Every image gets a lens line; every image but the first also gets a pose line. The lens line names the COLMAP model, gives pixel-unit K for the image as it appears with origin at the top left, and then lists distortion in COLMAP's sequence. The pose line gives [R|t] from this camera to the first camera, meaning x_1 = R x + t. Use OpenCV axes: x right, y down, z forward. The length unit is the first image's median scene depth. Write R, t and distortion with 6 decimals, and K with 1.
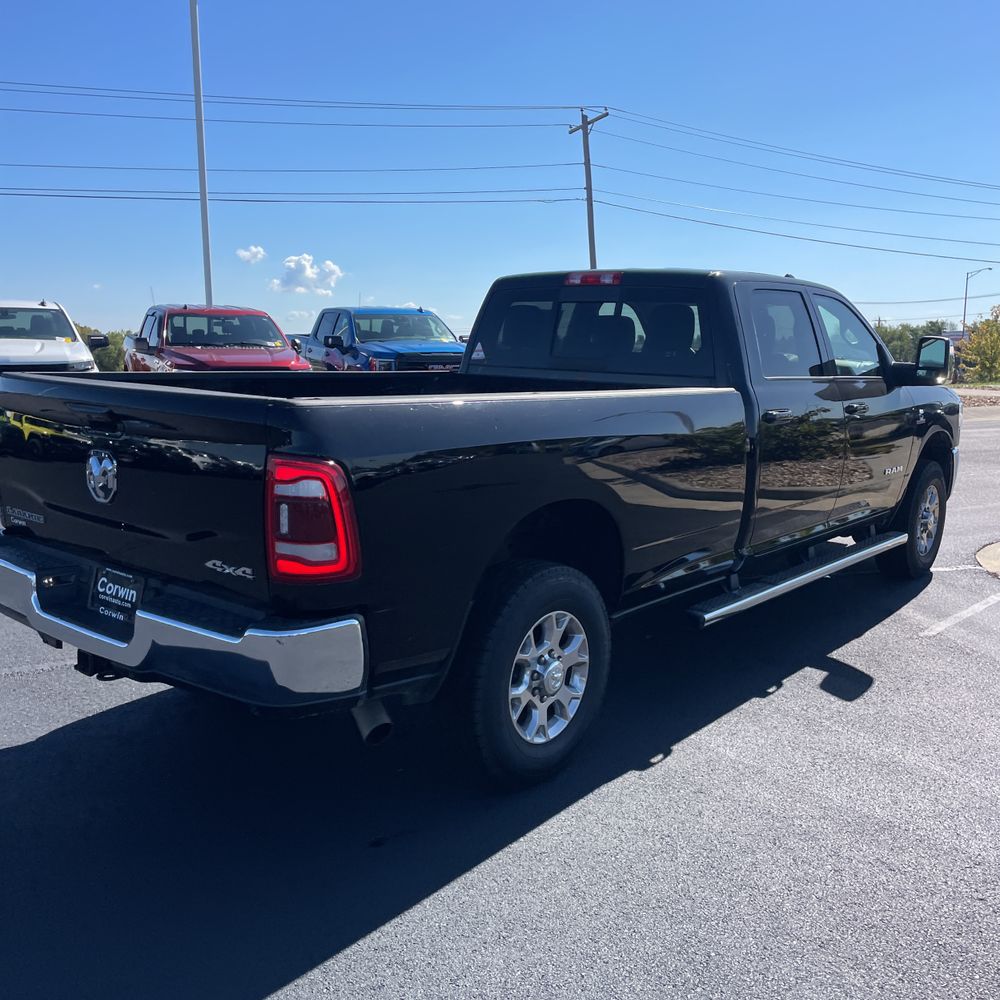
lens RADIAL K [[998.9, 0, 491.3], [0, 998.9, 492.9], [0, 0, 1]] dist [0.108058, -0.198983]
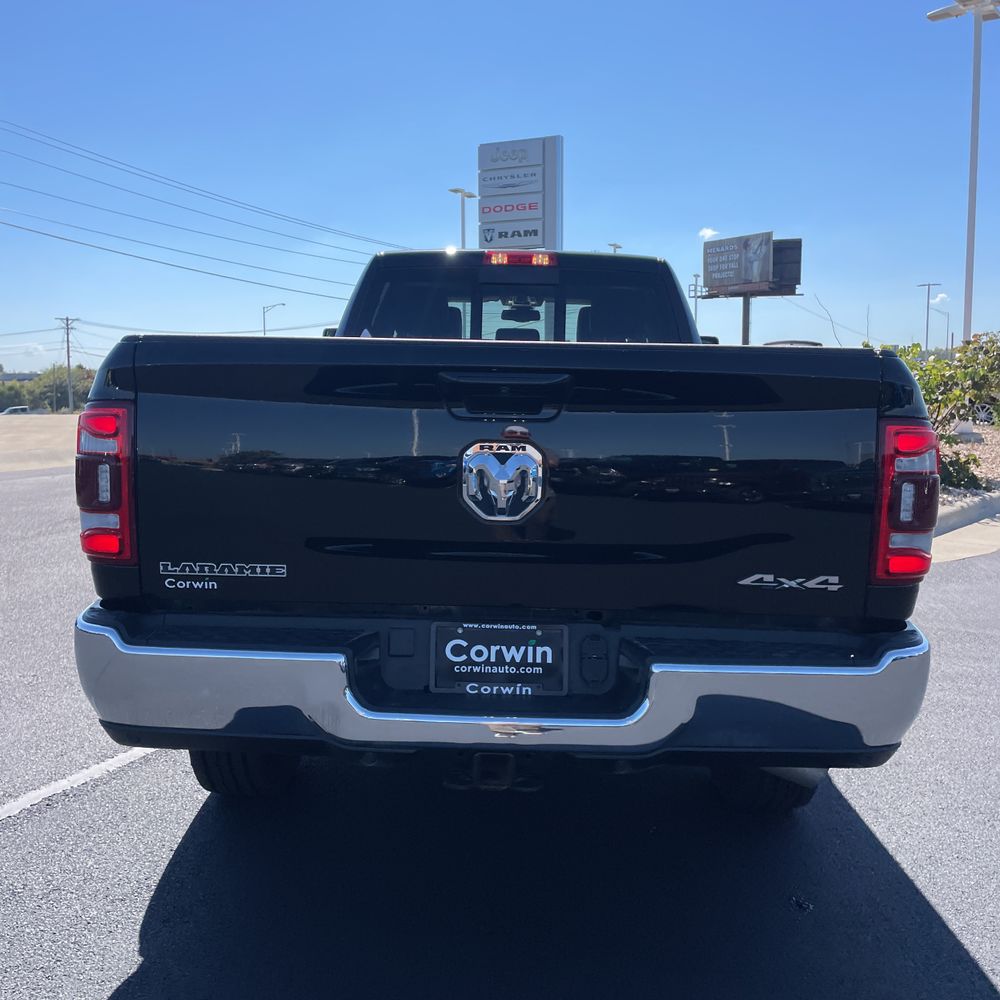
lens RADIAL K [[998.9, 0, 491.3], [0, 998.9, 492.9], [0, 0, 1]] dist [0.108058, -0.198983]
pose [[0.785764, -0.075575, 0.613893, -0.769172], [0.093558, 0.995610, 0.002817, -0.010924], [-0.611410, 0.055221, 0.789385, 0.475660]]
